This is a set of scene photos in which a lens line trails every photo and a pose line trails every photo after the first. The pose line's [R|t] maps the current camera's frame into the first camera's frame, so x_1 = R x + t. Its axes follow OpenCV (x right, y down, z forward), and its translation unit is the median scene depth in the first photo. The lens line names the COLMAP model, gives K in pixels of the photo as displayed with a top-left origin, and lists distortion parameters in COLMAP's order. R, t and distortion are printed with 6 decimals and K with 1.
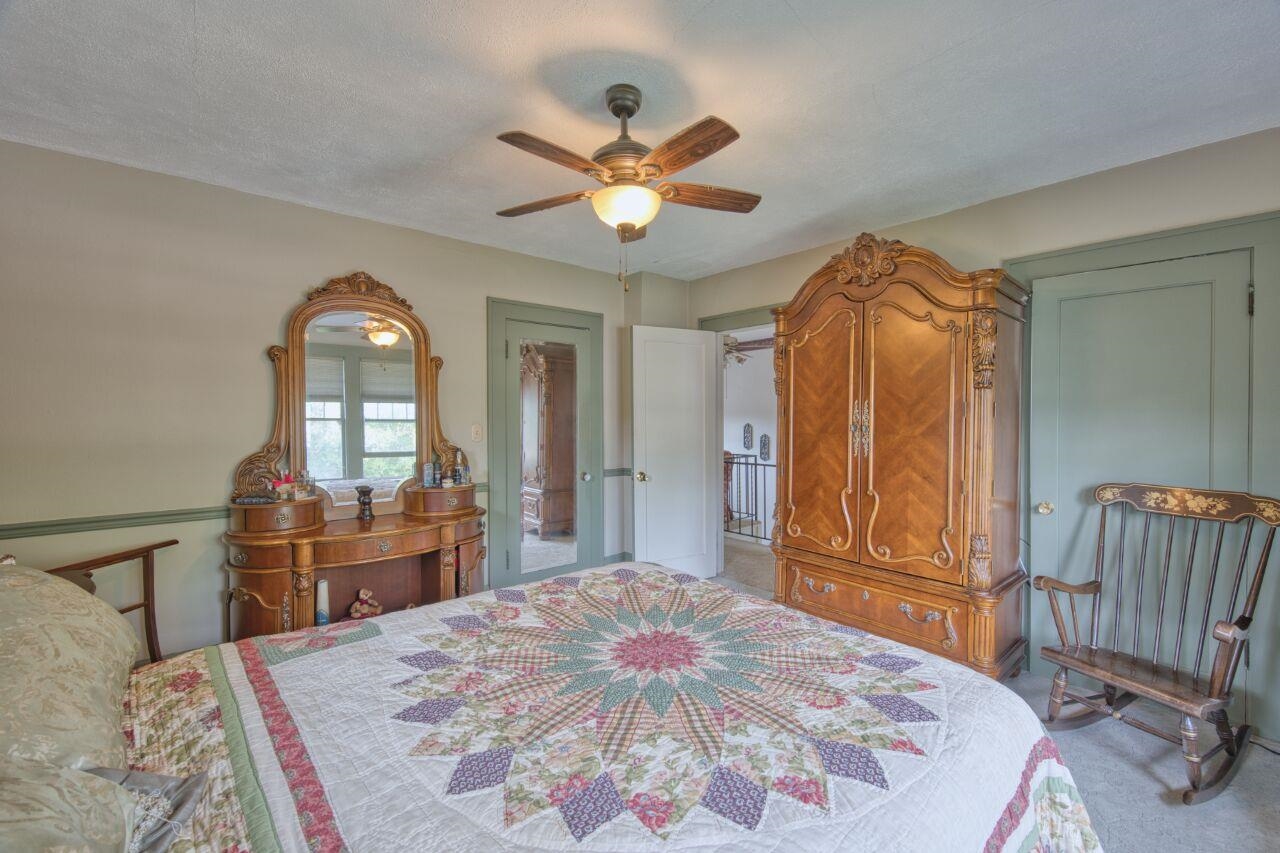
lens RADIAL K [[516.4, 0, 644.7], [0, 516.4, 424.1], [0, 0, 1]] dist [-0.014538, -0.001213]
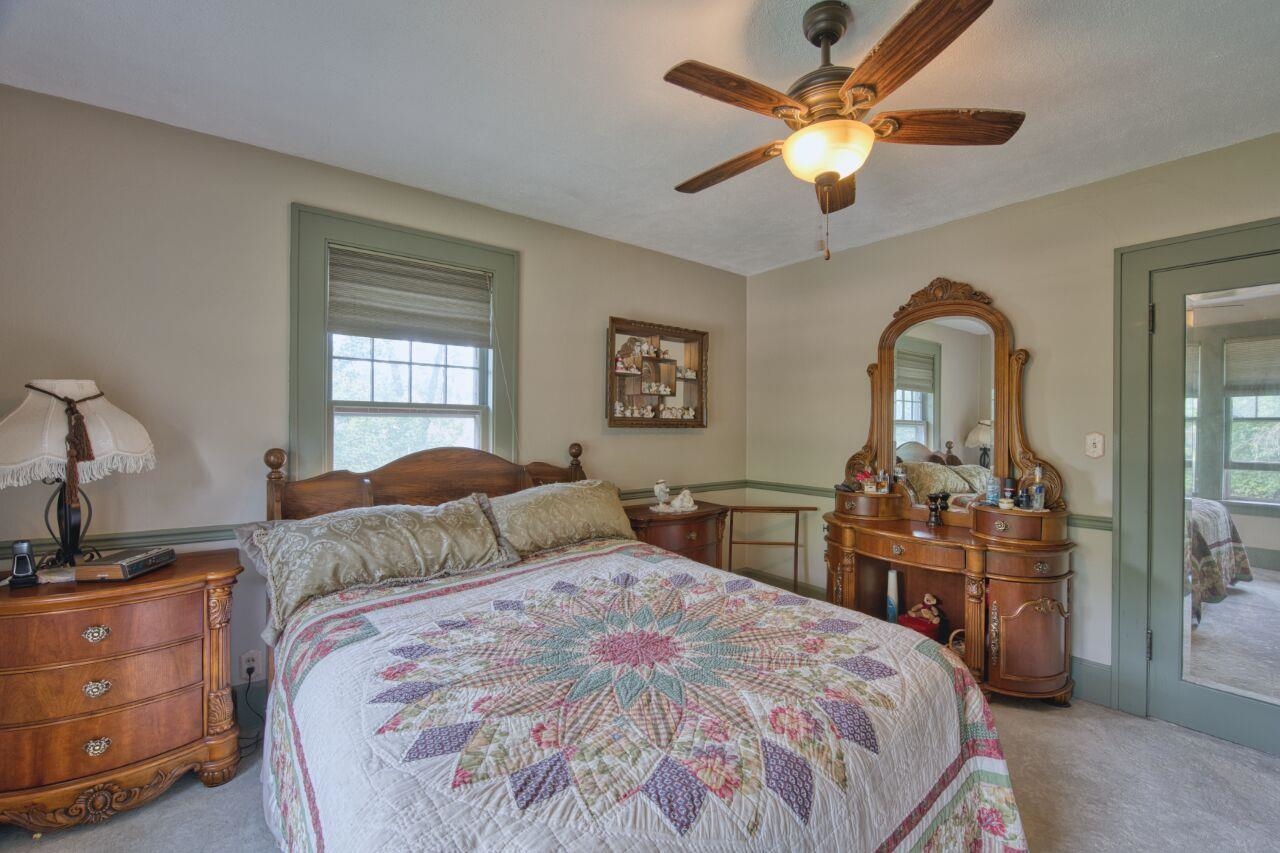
lens RADIAL K [[516.4, 0, 645.9], [0, 516.4, 422.5], [0, 0, 1]] dist [-0.014538, -0.001213]
pose [[-0.046661, -0.001250, -0.998910, 0.826559], [-0.014654, 0.999892, -0.000566, -0.009200], [0.998803, 0.014611, -0.046674, 0.830743]]
